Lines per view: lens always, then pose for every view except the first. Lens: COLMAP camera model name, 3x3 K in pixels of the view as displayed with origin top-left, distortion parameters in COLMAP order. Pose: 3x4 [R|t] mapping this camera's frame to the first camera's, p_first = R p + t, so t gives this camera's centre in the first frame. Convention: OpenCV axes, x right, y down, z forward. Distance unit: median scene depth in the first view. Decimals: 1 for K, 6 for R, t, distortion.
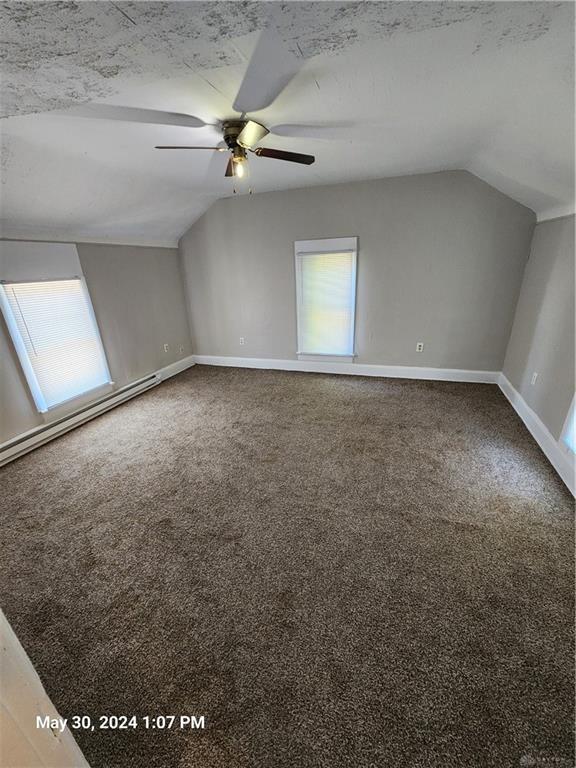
lens RADIAL K [[314.8, 0, 285.5], [0, 314.8, 385.7], [0, 0, 1]] dist [-0.000086, -0.000244]
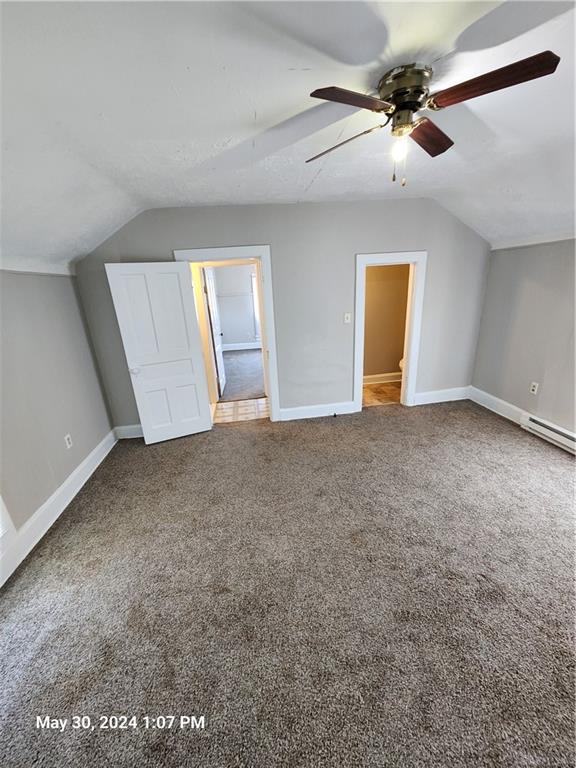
lens RADIAL K [[314.8, 0, 287.8], [0, 314.8, 385.8], [0, 0, 1]] dist [-0.000086, -0.000244]
pose [[-0.889359, 0.224120, -0.398510, 0.339894], [-0.084302, 0.776287, 0.624718, -0.538801], [0.449369, 0.589194, -0.671504, 1.262318]]
